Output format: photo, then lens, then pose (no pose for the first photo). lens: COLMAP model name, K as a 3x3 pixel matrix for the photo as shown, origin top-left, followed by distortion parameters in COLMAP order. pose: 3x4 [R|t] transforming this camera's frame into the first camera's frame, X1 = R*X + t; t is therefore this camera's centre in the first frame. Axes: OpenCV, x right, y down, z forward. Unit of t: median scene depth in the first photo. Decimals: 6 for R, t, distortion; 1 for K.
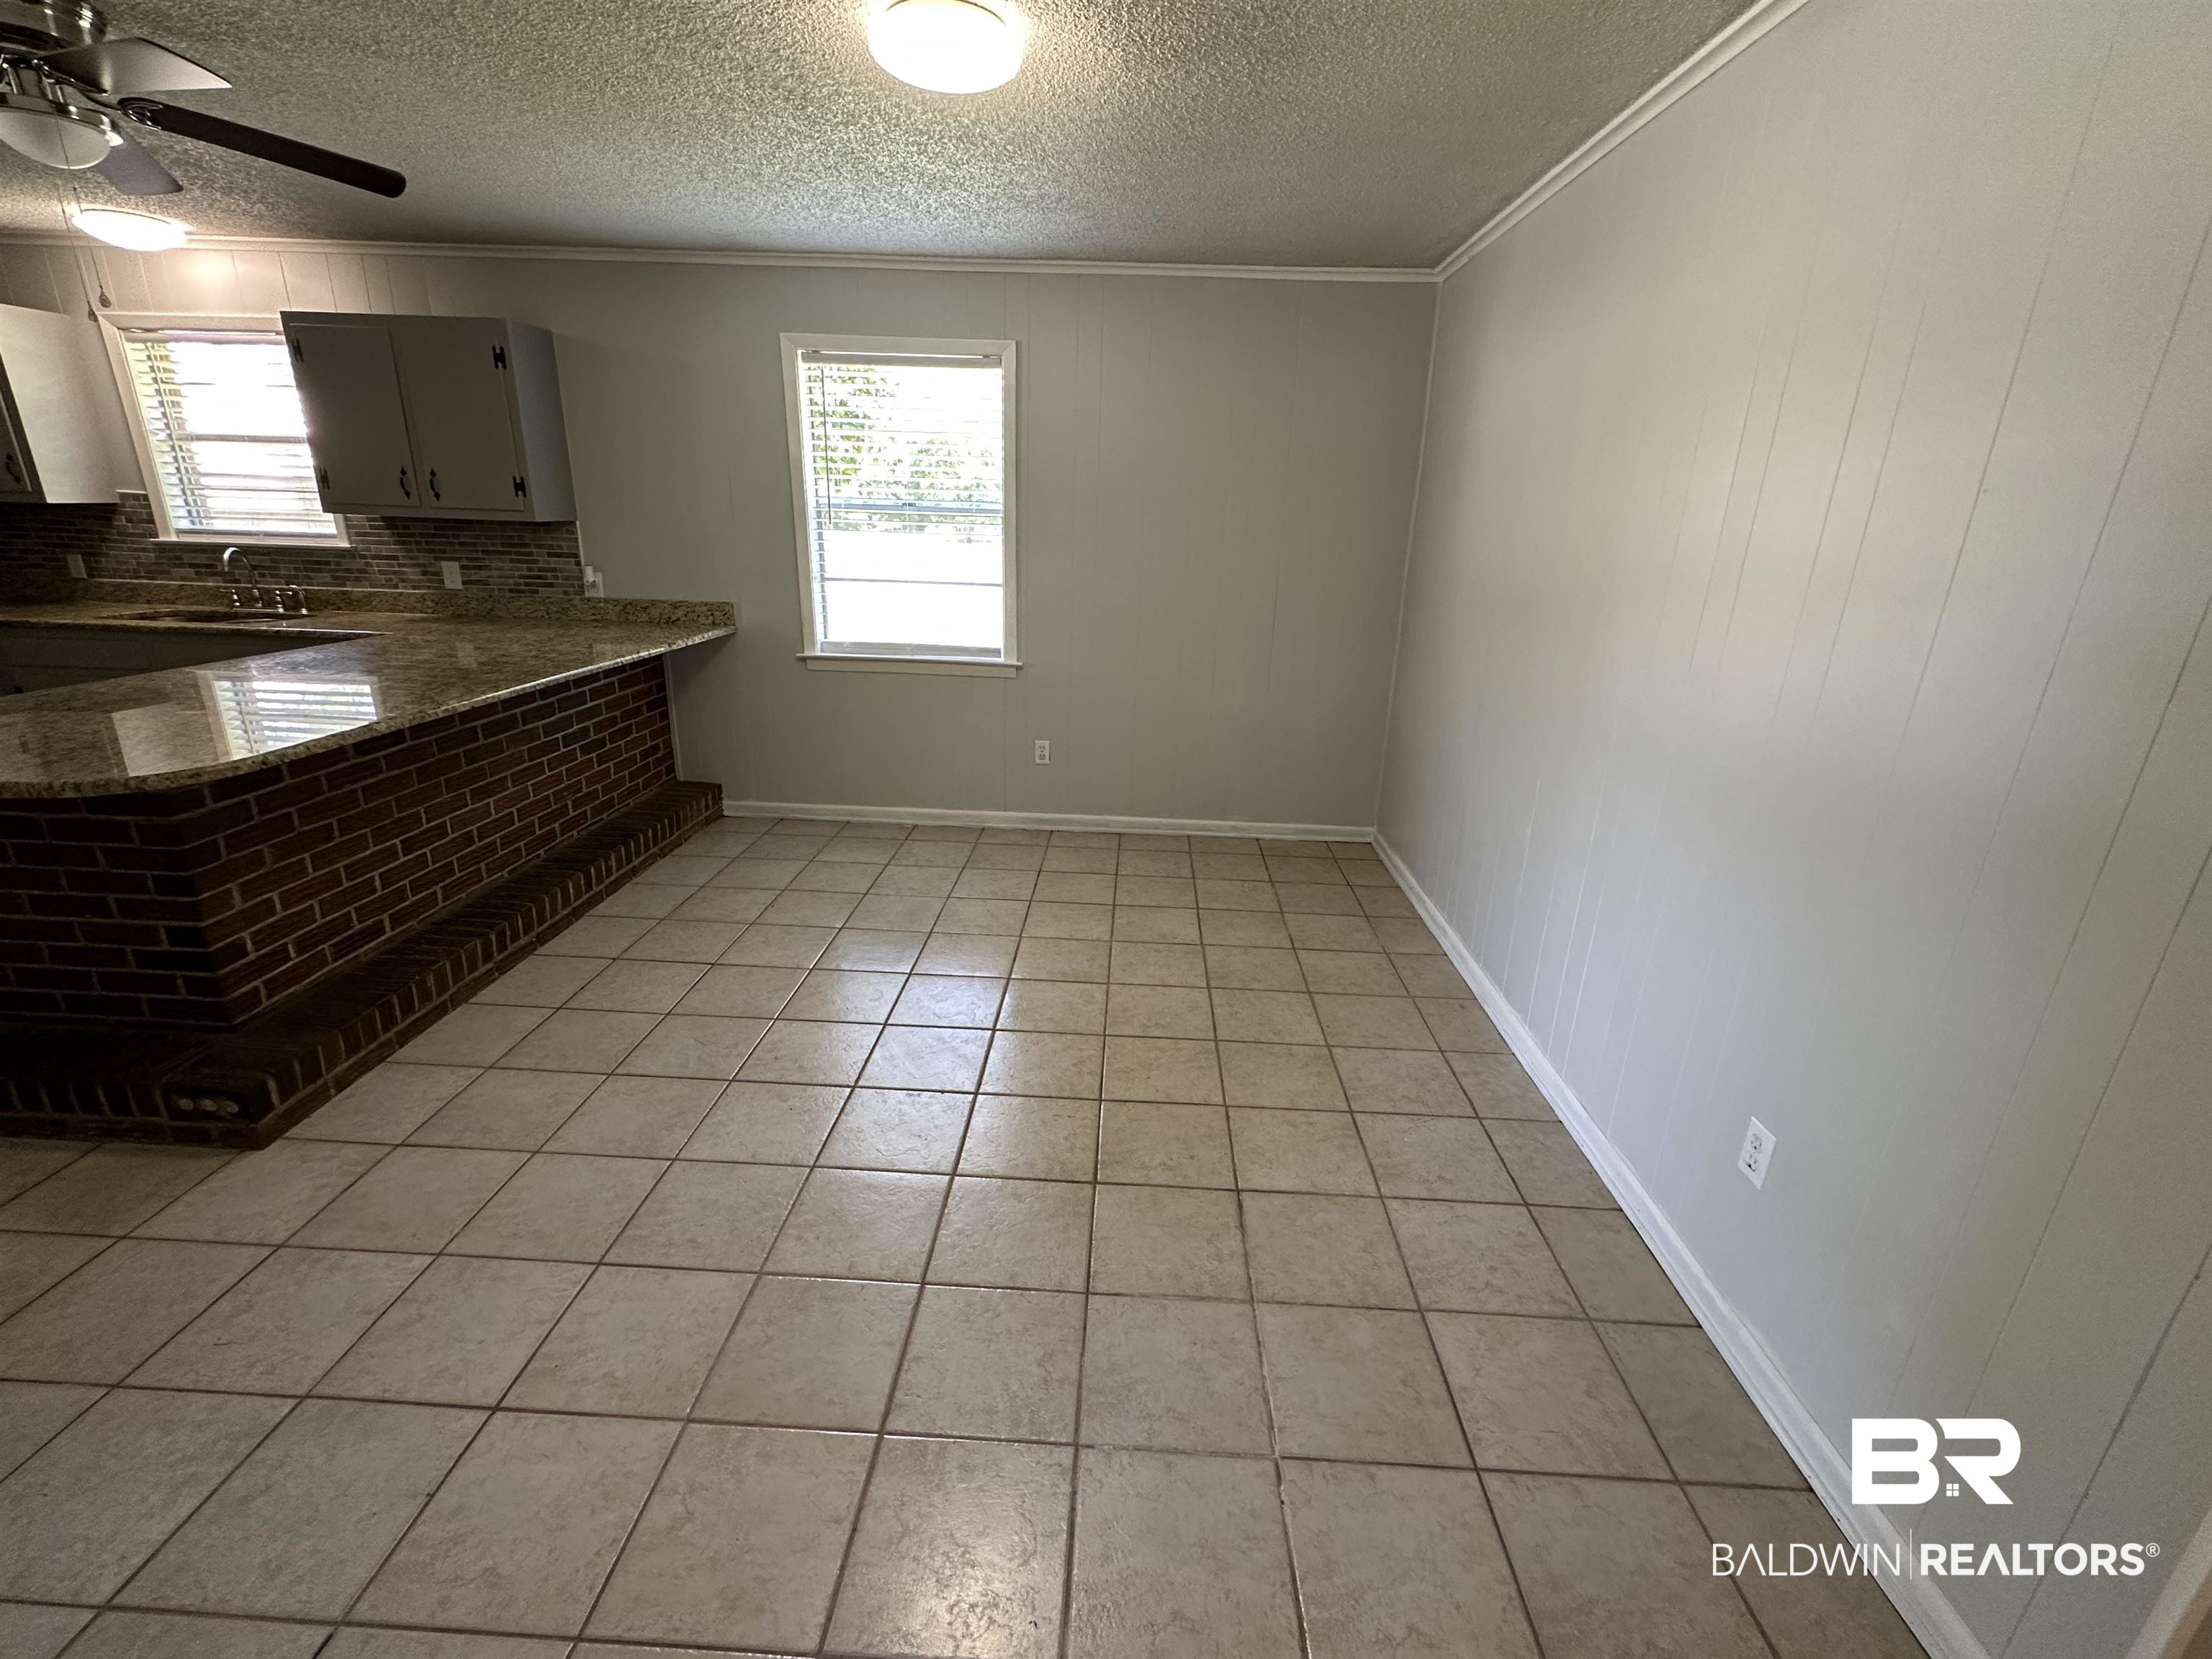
lens RADIAL K [[958.2, 0, 1106.0], [0, 958.2, 829.5], [0, 0, 1]] dist [-0.002092, 0.000431]
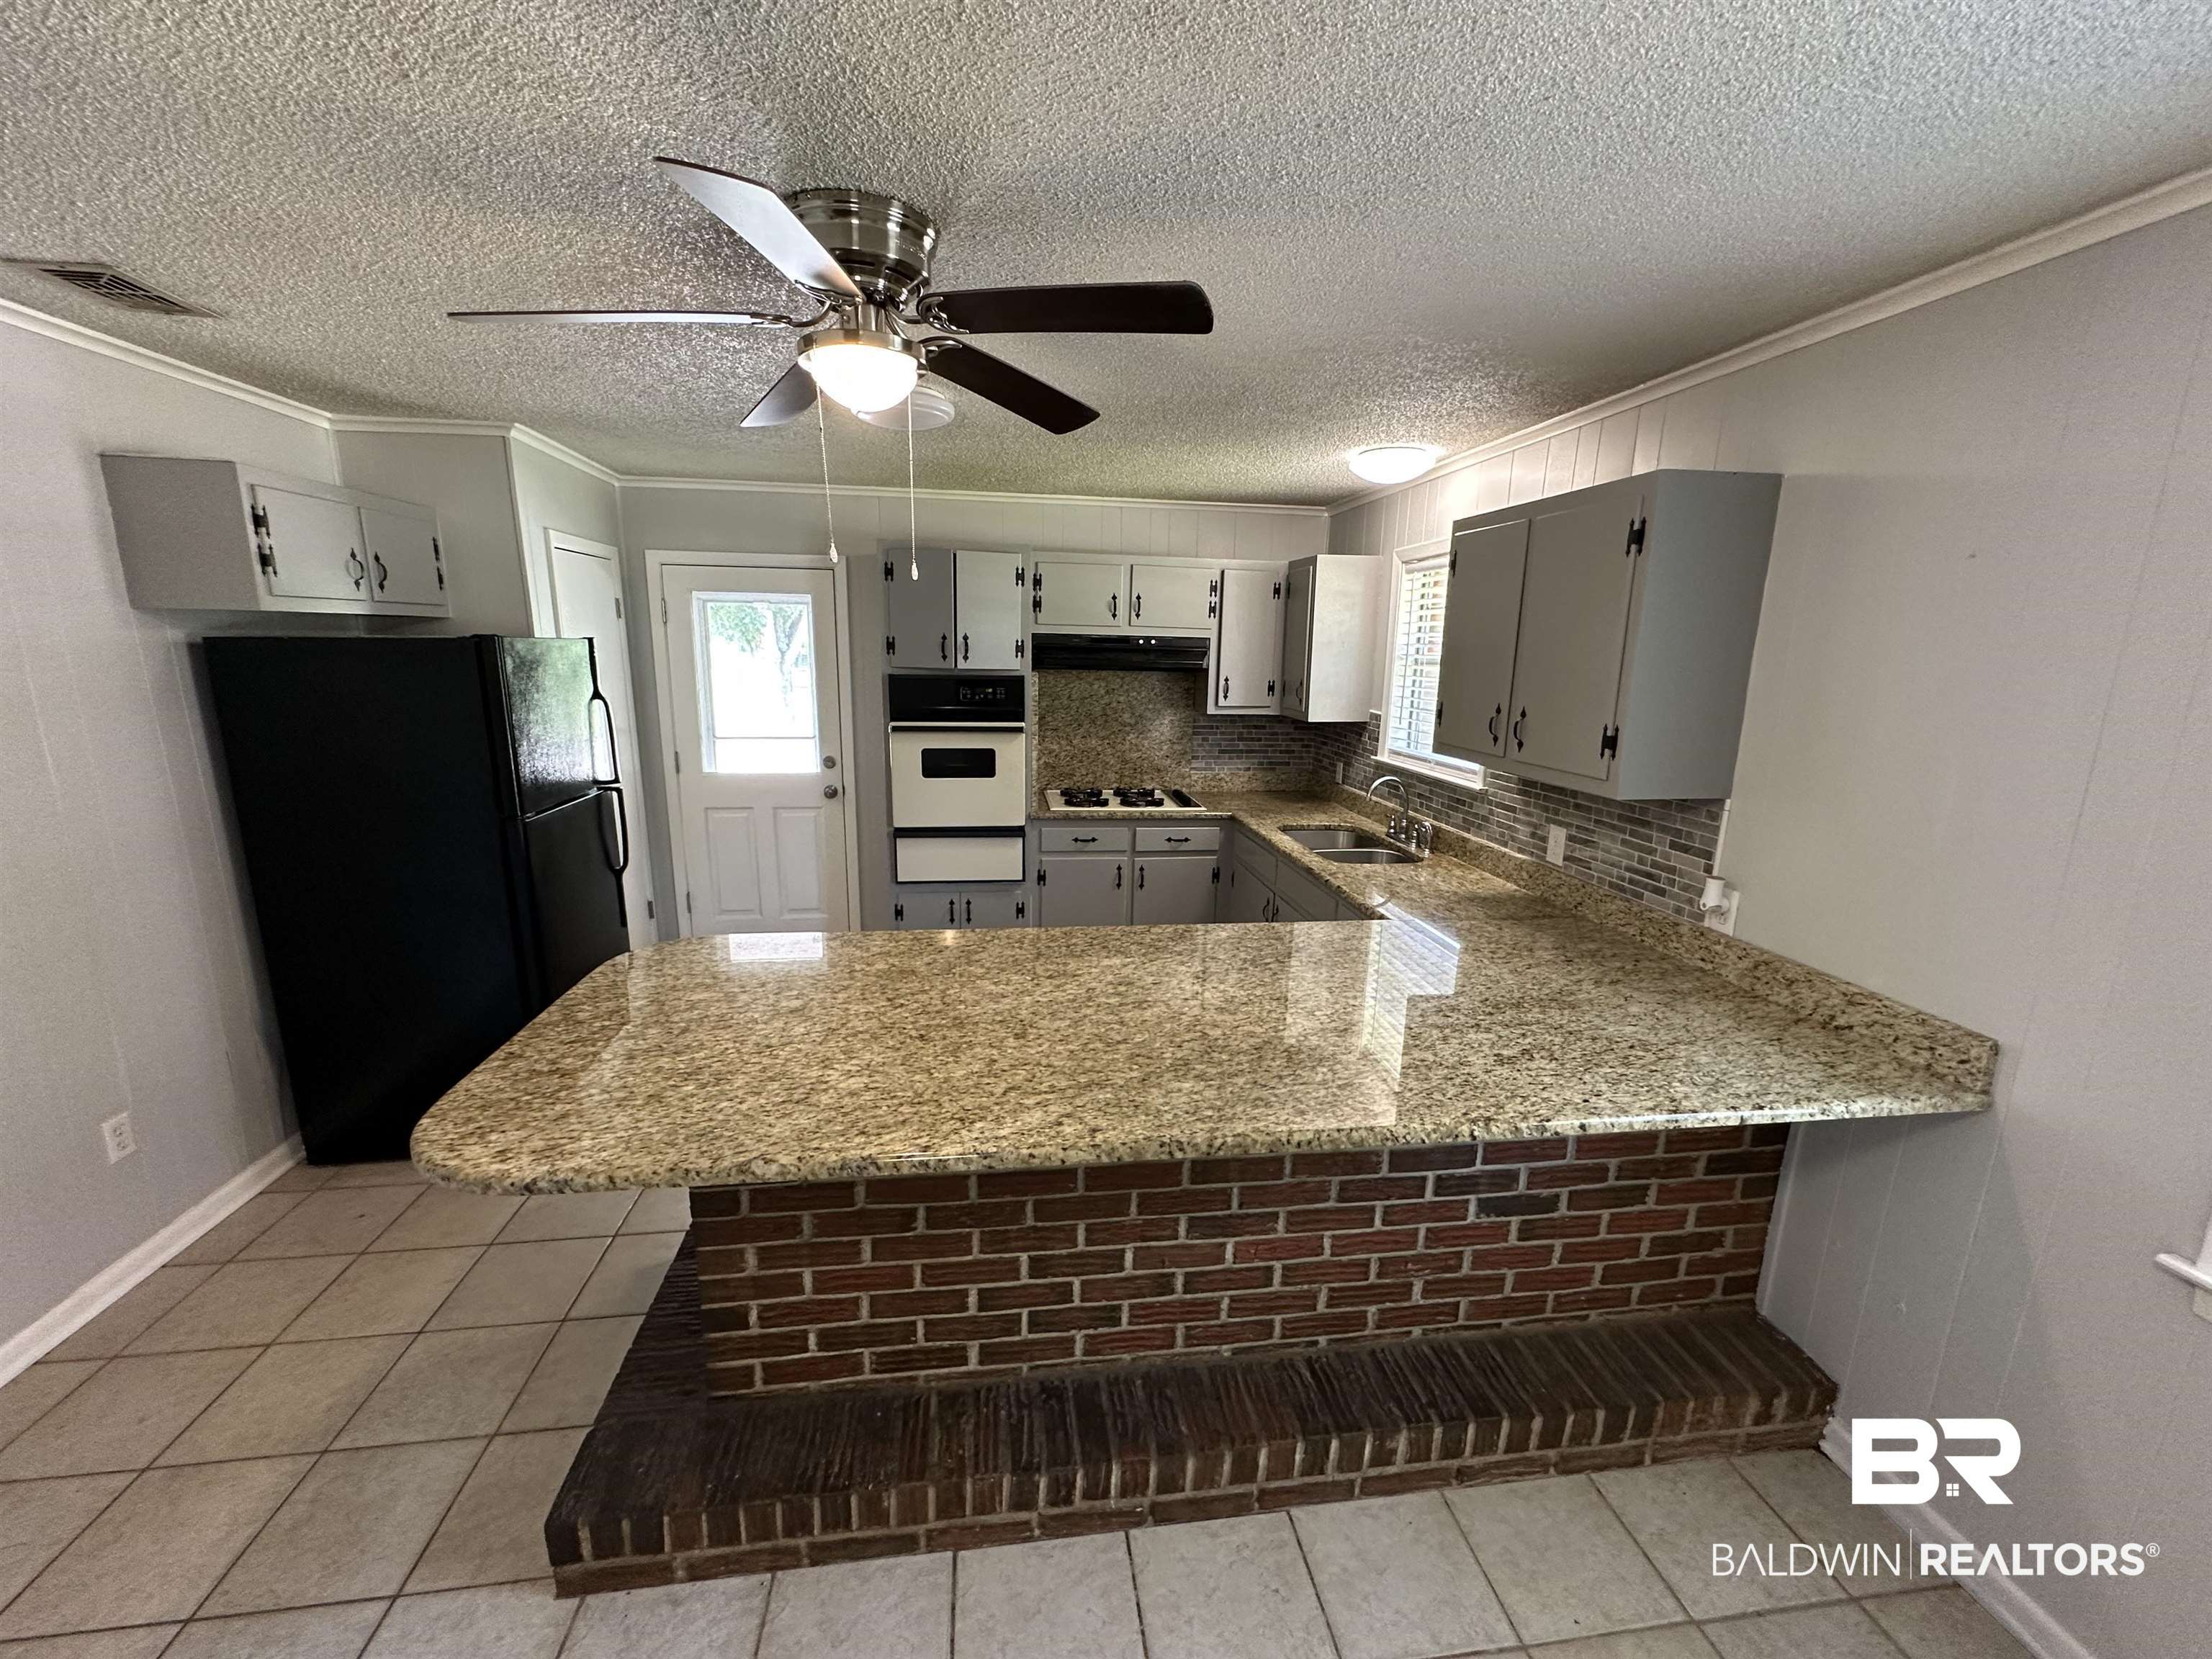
lens RADIAL K [[885.9, 0, 1106.0], [0, 885.9, 829.5], [0, 0, 1]] dist [-0.001295, -0.000047]
pose [[0.174383, 0.173002, -0.969361, -0.123596], [-0.325658, 0.939180, 0.109032, -0.265210], [0.929267, 0.296667, 0.220117, 0.603731]]
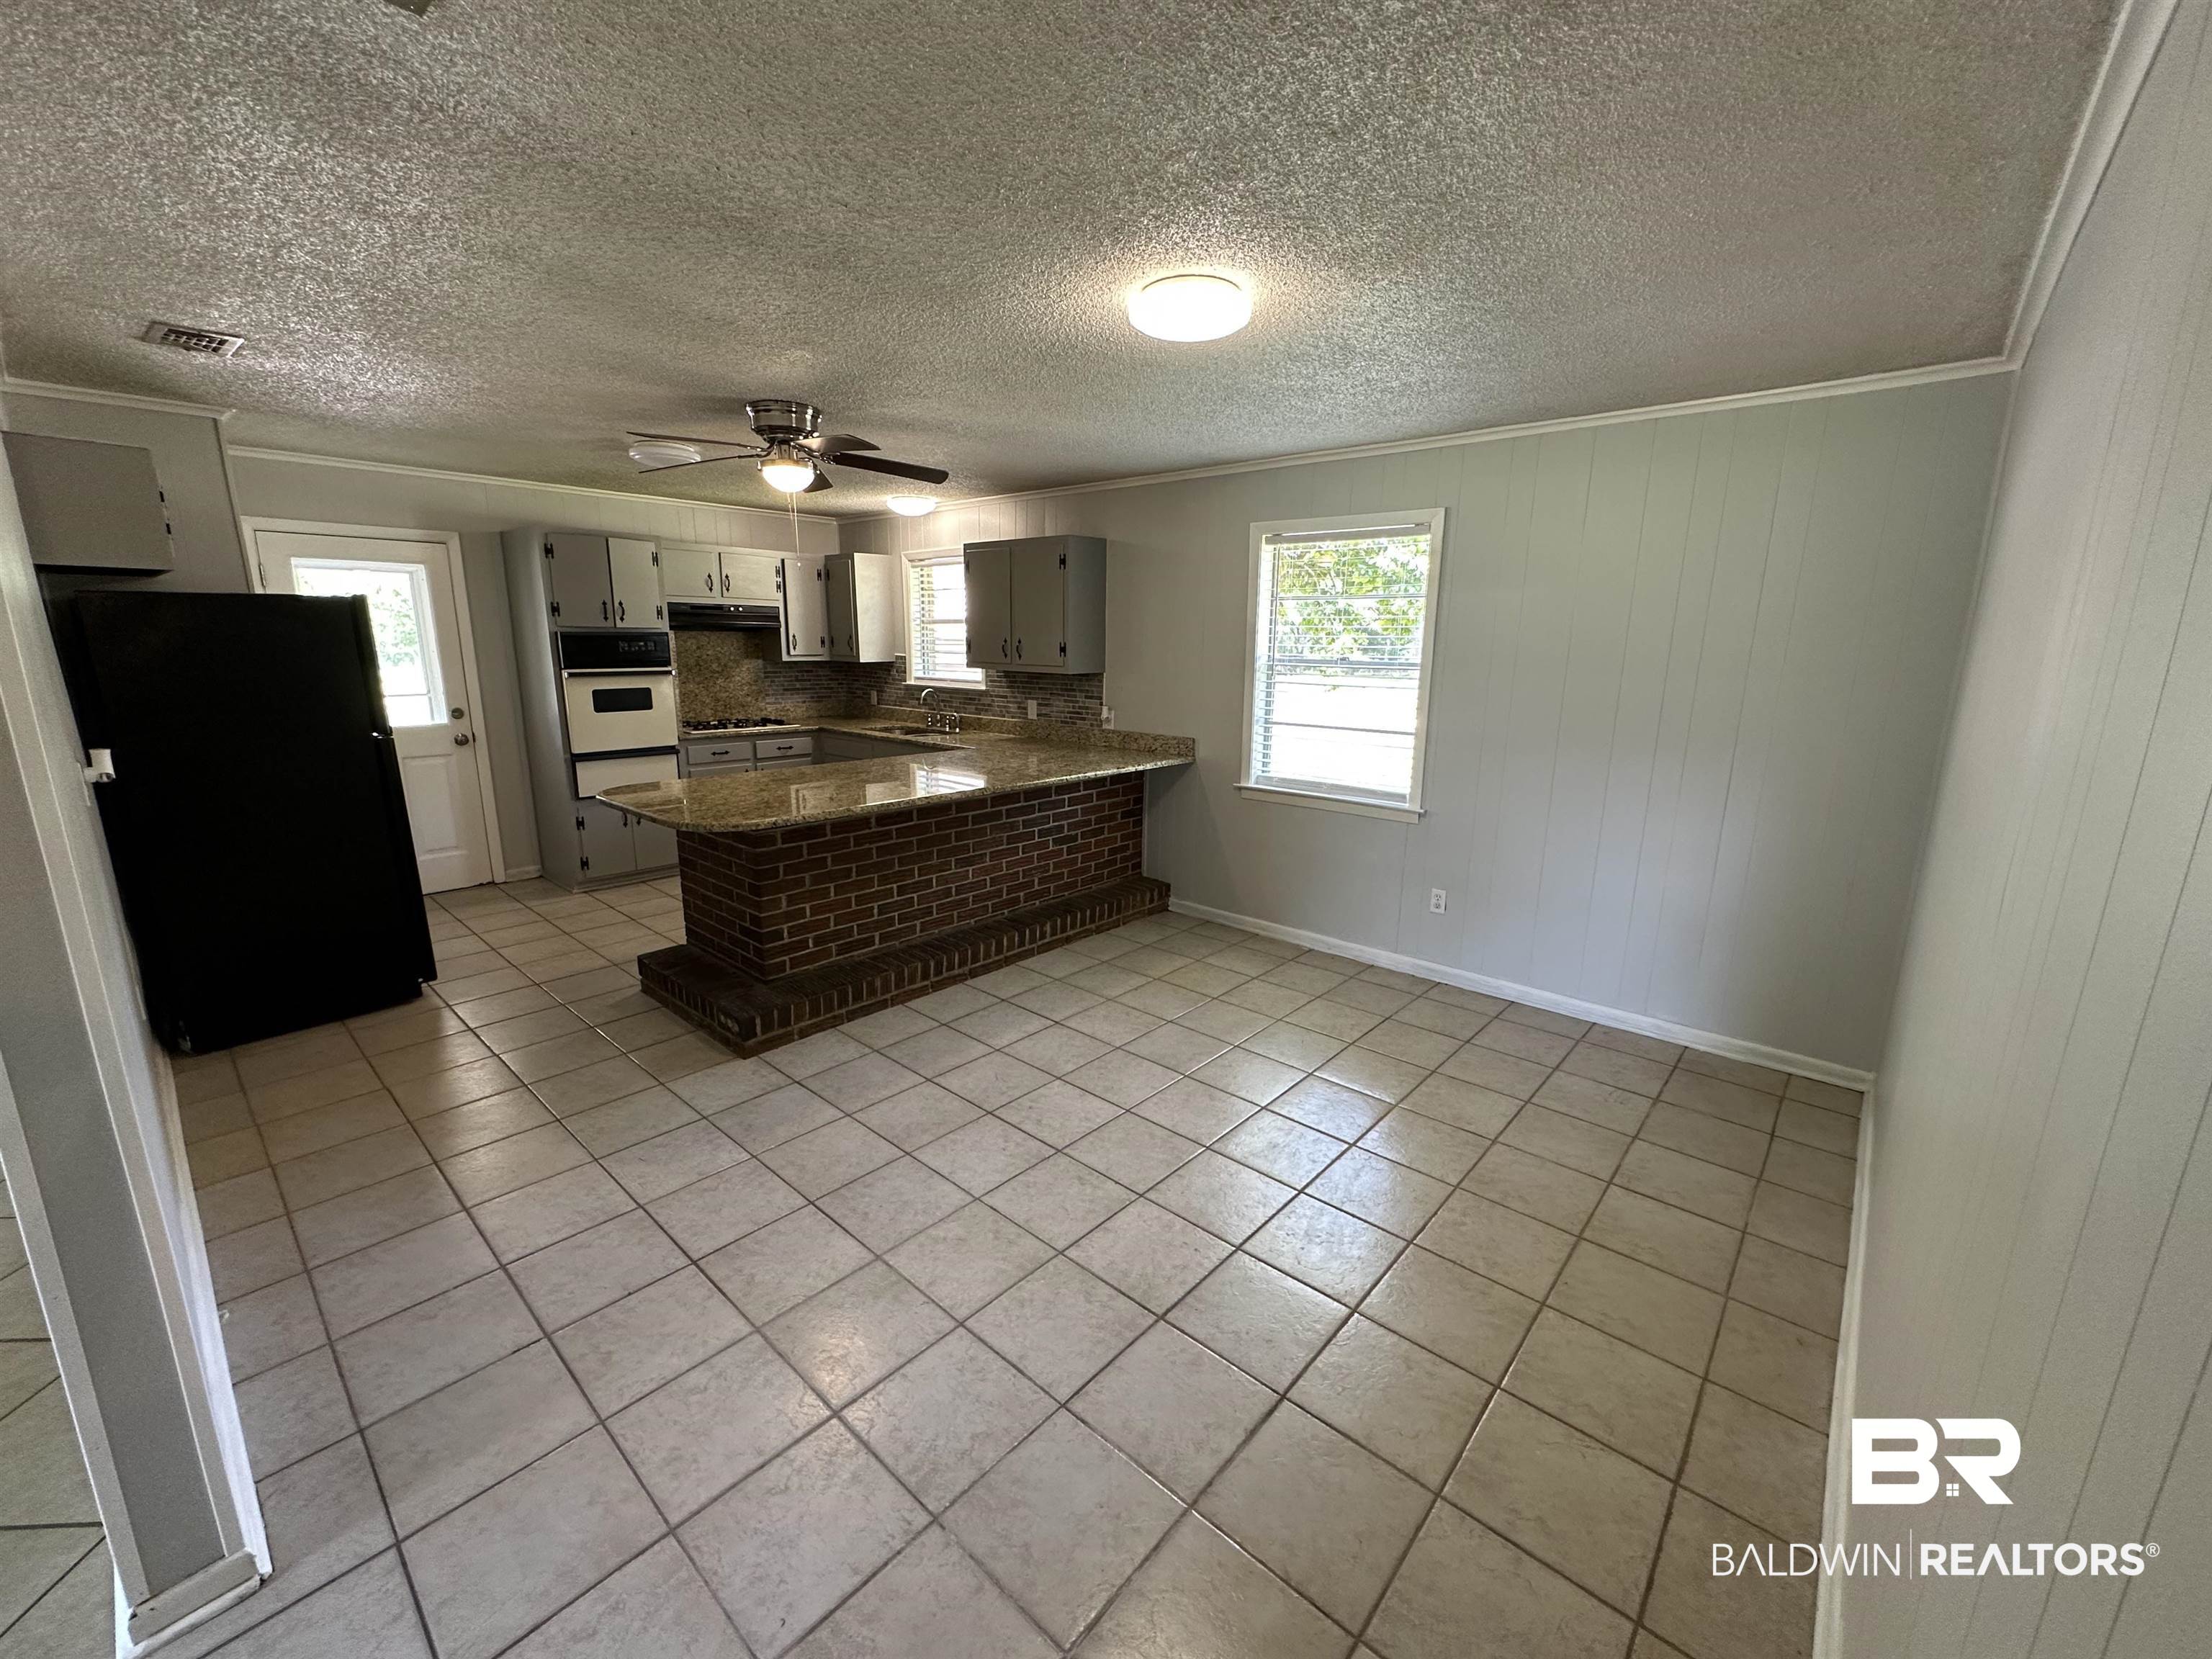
lens RADIAL K [[885.9, 0, 1106.0], [0, 885.9, 829.5], [0, 0, 1]] dist [-0.001295, -0.000047]
pose [[0.771779, 0.113387, -0.625700, 0.266916], [-0.189884, 0.980174, -0.056591, -0.042461], [0.606878, 0.162486, 0.778009, 0.083449]]
